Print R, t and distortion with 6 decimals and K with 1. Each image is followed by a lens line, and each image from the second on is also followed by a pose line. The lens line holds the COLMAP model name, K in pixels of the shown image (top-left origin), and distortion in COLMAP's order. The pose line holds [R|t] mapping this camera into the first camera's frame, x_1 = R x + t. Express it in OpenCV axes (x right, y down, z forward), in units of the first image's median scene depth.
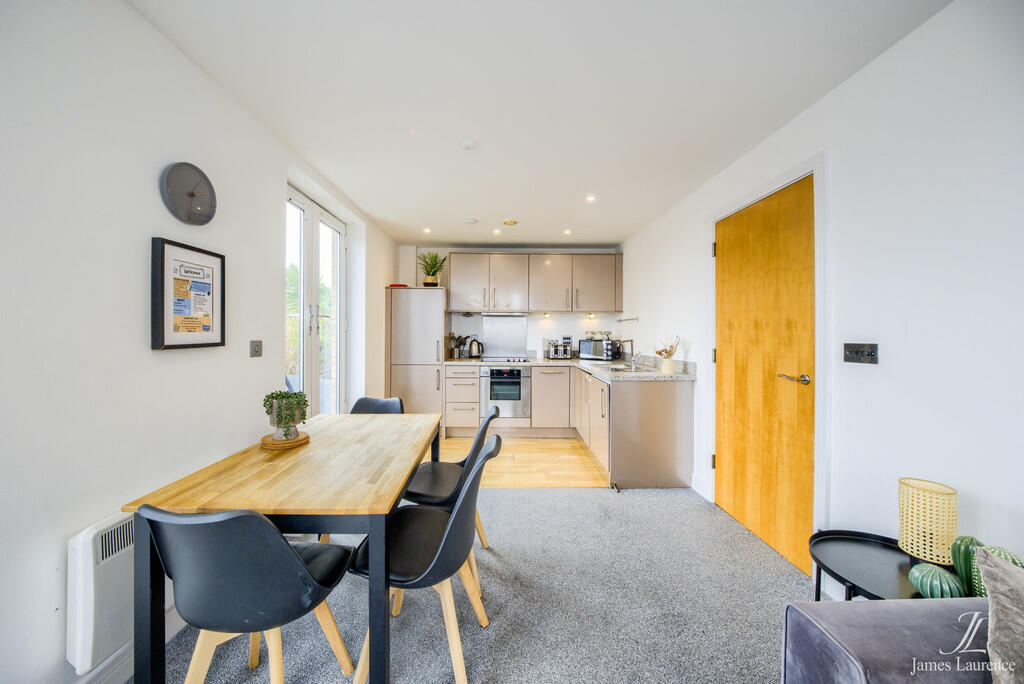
lens RADIAL K [[367.6, 0, 494.7], [0, 367.6, 334.7], [0, 0, 1]] dist [-0.020379, -0.000040]
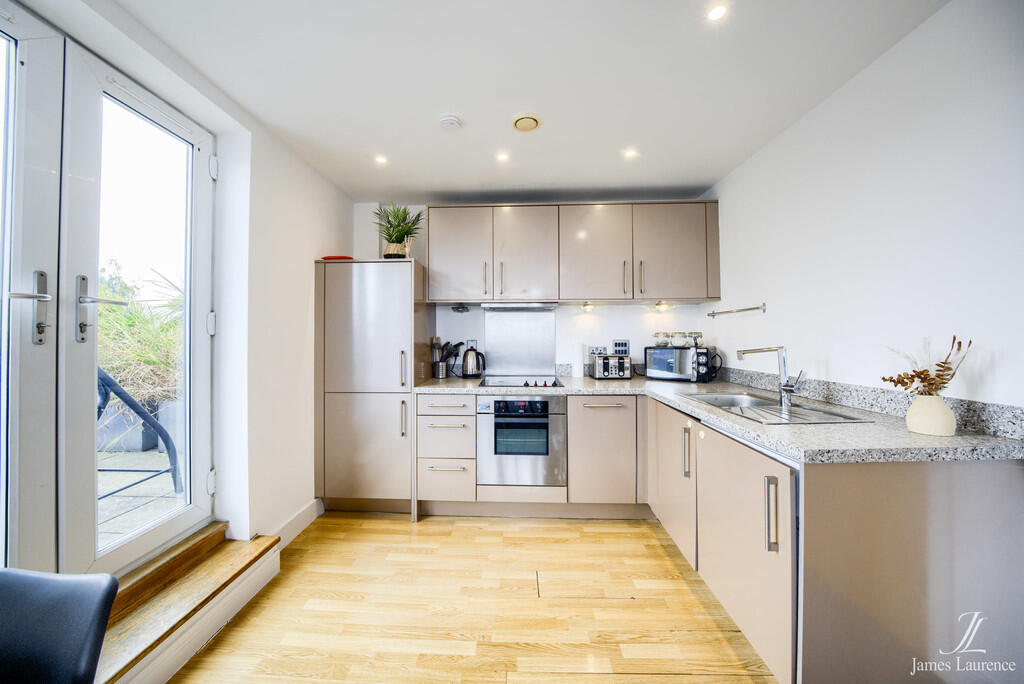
lens RADIAL K [[367.6, 0, 494.7], [0, 367.6, 334.7], [0, 0, 1]] dist [-0.020379, -0.000040]
pose [[0.998527, -0.011471, -0.053029, 0.018611], [0.010707, 0.999835, -0.014671, 0.000425], [0.053189, 0.014082, 0.998485, 0.402985]]
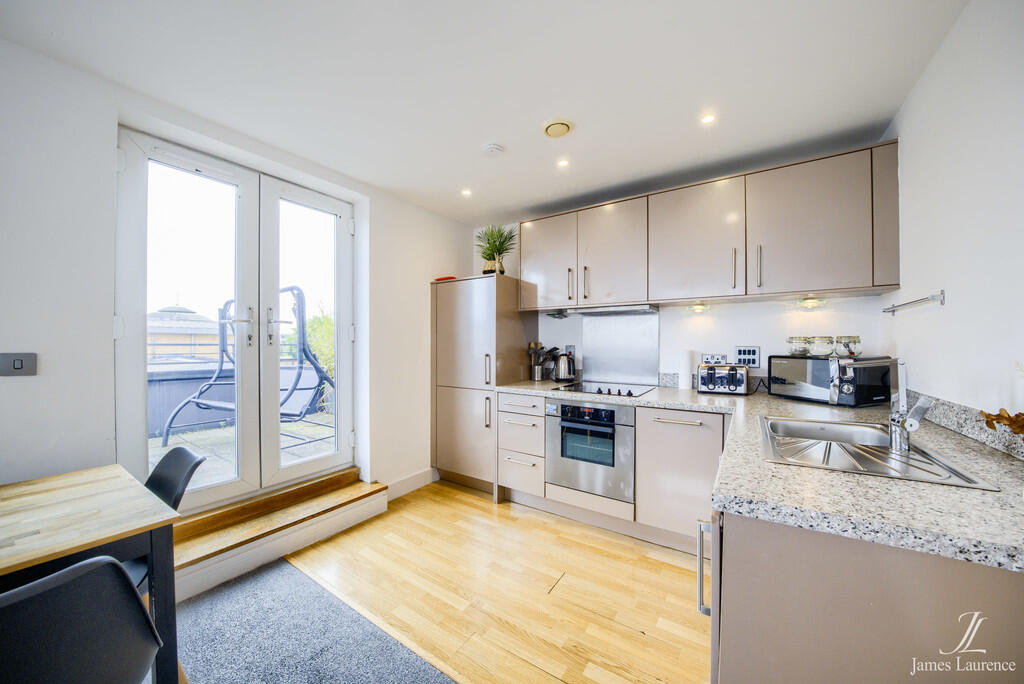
lens RADIAL K [[361.7, 0, 487.0], [0, 361.7, 348.4], [0, 0, 1]] dist [-0.018927, -0.000022]
pose [[0.810763, 0.000439, -0.585375, 0.213188], [0.004096, 0.999971, 0.006422, 0.000860], [0.585361, -0.007604, 0.810737, 0.436166]]
